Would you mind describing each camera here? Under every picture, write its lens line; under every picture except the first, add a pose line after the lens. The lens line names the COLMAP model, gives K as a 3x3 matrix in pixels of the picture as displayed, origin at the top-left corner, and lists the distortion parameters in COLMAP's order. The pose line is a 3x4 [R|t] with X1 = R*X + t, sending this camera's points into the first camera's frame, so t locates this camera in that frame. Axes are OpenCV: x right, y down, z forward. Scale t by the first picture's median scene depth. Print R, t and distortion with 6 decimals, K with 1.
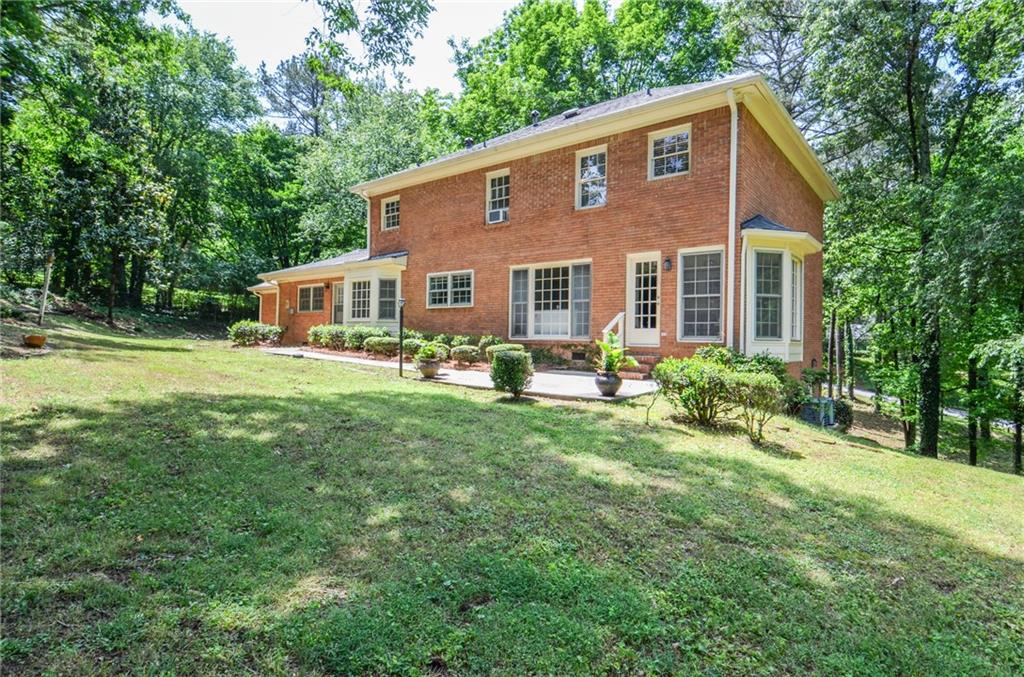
lens RADIAL K [[533.0, 0, 512.0], [0, 533.0, 338.5], [0, 0, 1]] dist [0.026117, -0.030102]
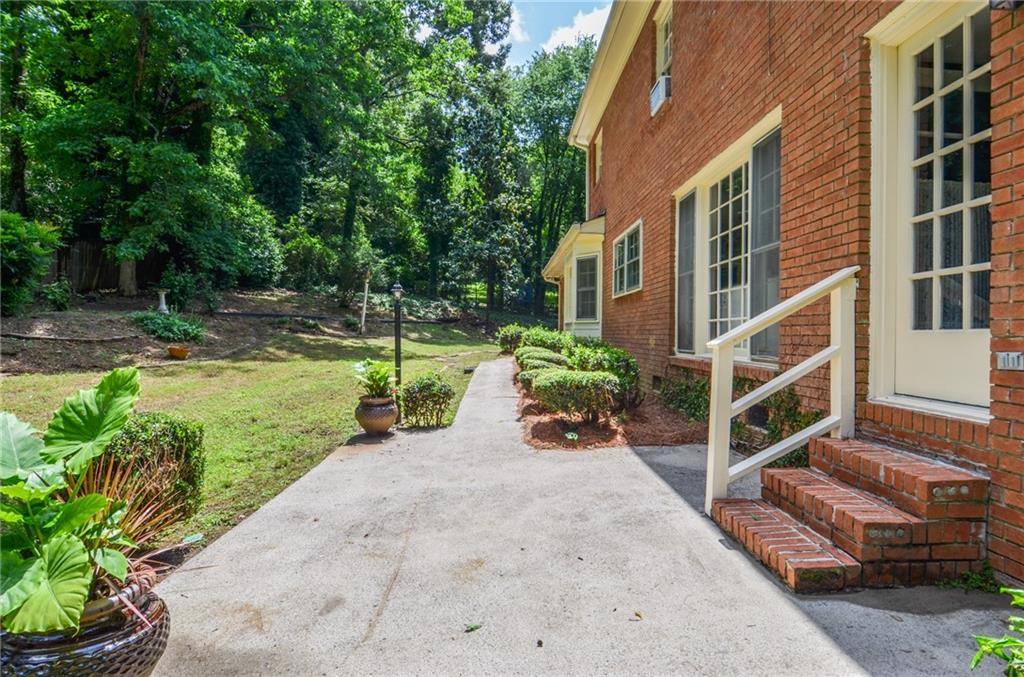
lens RADIAL K [[533.0, 0, 512.0], [0, 533.0, 338.5], [0, 0, 1]] dist [0.026117, -0.030102]
pose [[0.639155, 0.002748, -0.769073, 0.274334], [-0.007574, 0.999968, -0.002722, -0.012032], [0.769041, 0.007565, 0.639155, 0.650039]]
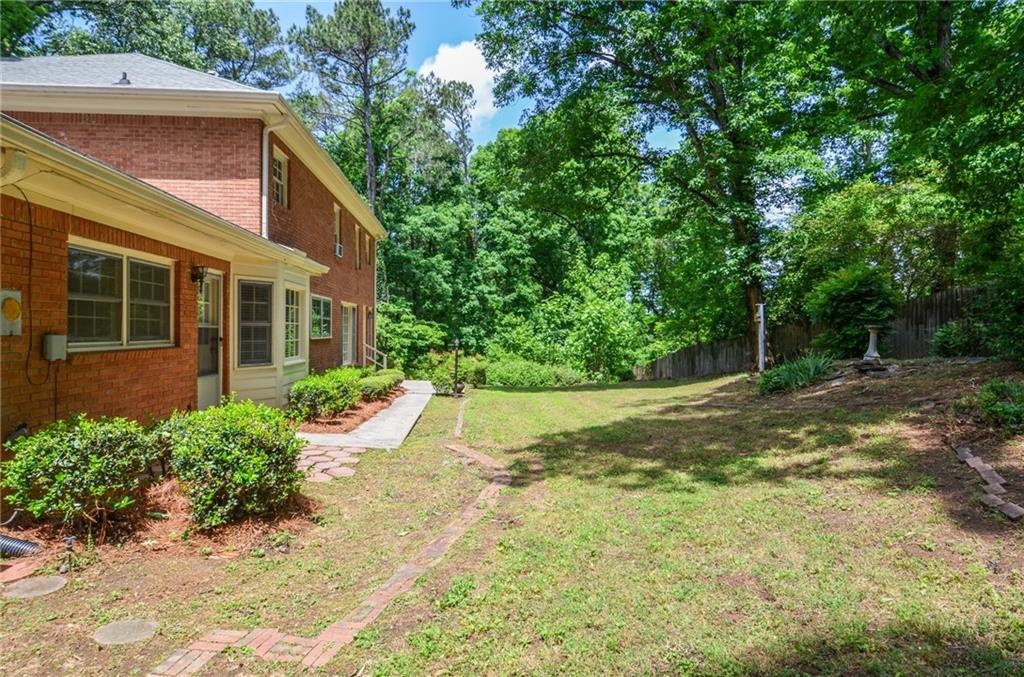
lens RADIAL K [[533.0, 0, 512.0], [0, 533.0, 338.5], [0, 0, 1]] dist [0.026117, -0.030102]
pose [[-0.693514, -0.028130, 0.719894, -1.097584], [-0.012917, 0.999562, 0.026615, -0.098354], [-0.720327, 0.009159, -0.693574, 1.604862]]
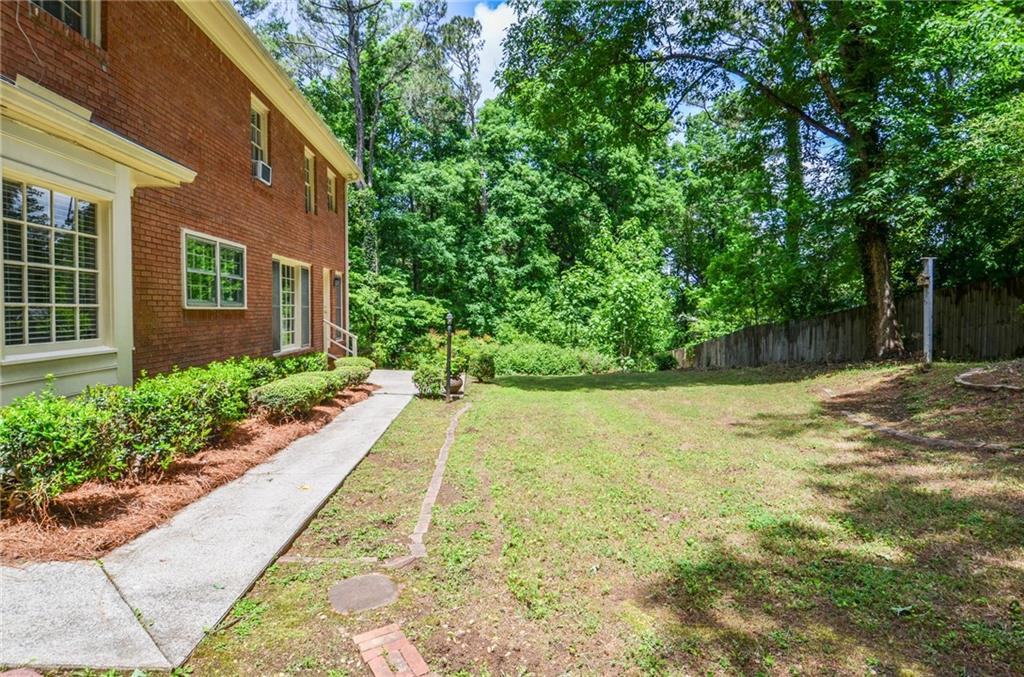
lens RADIAL K [[533.0, 0, 512.0], [0, 533.0, 338.5], [0, 0, 1]] dist [0.026117, -0.030102]
pose [[-0.678989, -0.055174, 0.732073, -0.798526], [-0.013350, 0.997935, 0.062830, -0.076747], [-0.734027, 0.032888, -0.678323, 1.338274]]
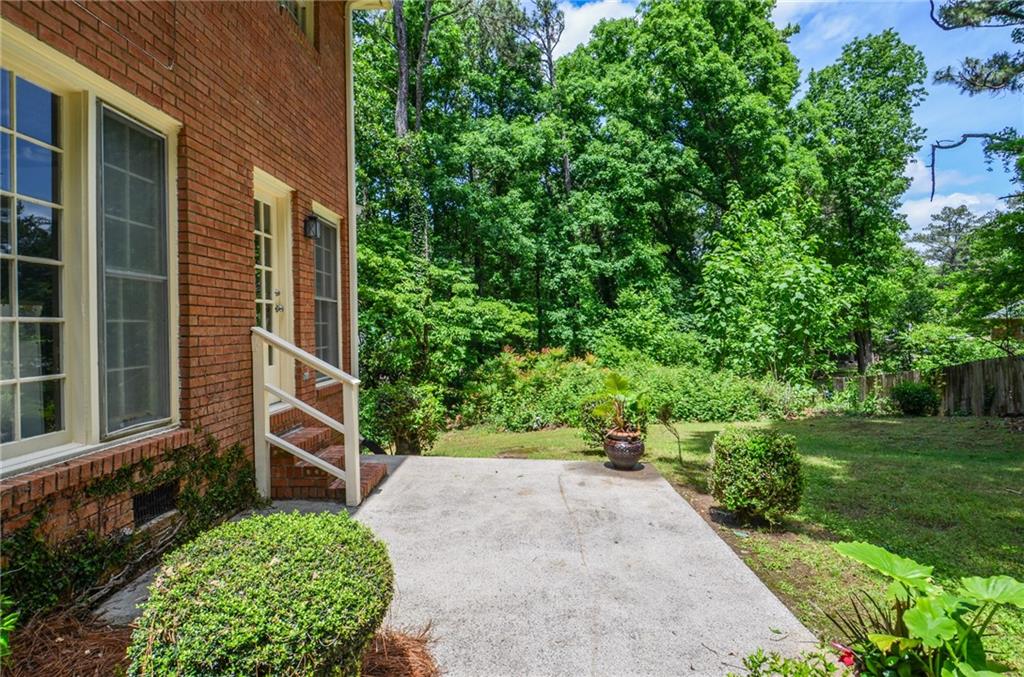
lens RADIAL K [[533.0, 0, 512.0], [0, 533.0, 338.5], [0, 0, 1]] dist [0.026117, -0.030102]
pose [[-0.606212, -0.025007, 0.794910, -0.162338], [0.006385, 0.999320, 0.036308, -0.048575], [-0.795277, 0.027086, -0.605641, 0.984887]]
